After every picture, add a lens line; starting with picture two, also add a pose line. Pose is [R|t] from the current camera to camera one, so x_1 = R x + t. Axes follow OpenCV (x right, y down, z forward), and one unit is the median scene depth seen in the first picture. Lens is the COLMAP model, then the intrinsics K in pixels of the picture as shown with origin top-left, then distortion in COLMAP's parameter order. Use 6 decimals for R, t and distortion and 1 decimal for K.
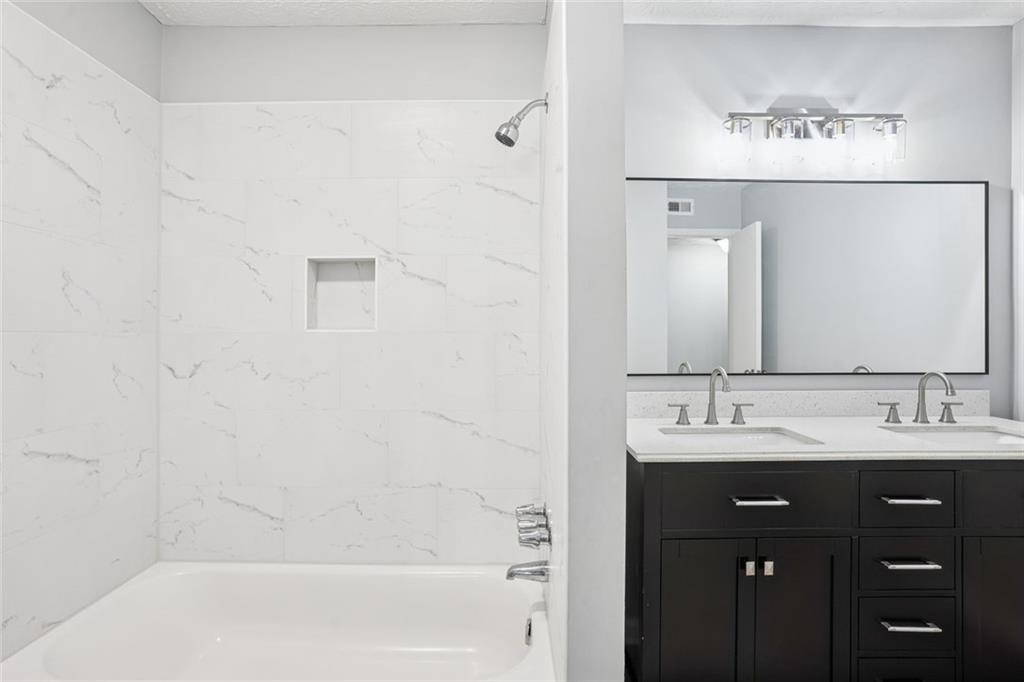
lens RADIAL K [[506.5, 0, 507.6], [0, 506.5, 338.0], [0, 0, 1]] dist [-0.076659, 0.044153]
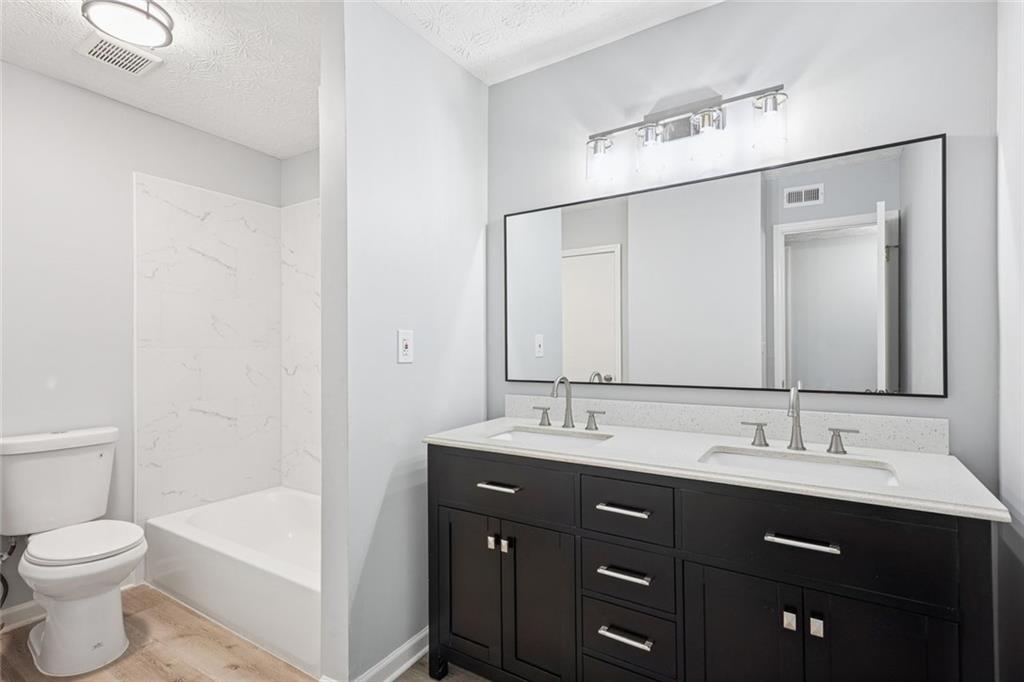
lens RADIAL K [[503.2, 0, 511.4], [0, 503.2, 349.4], [0, 0, 1]] dist [0.024589, -0.000675]
pose [[0.834810, -0.003351, -0.550528, 0.897970], [0.002937, 0.999994, -0.001634, 0.001457], [0.550530, -0.000252, 0.834815, 0.005143]]
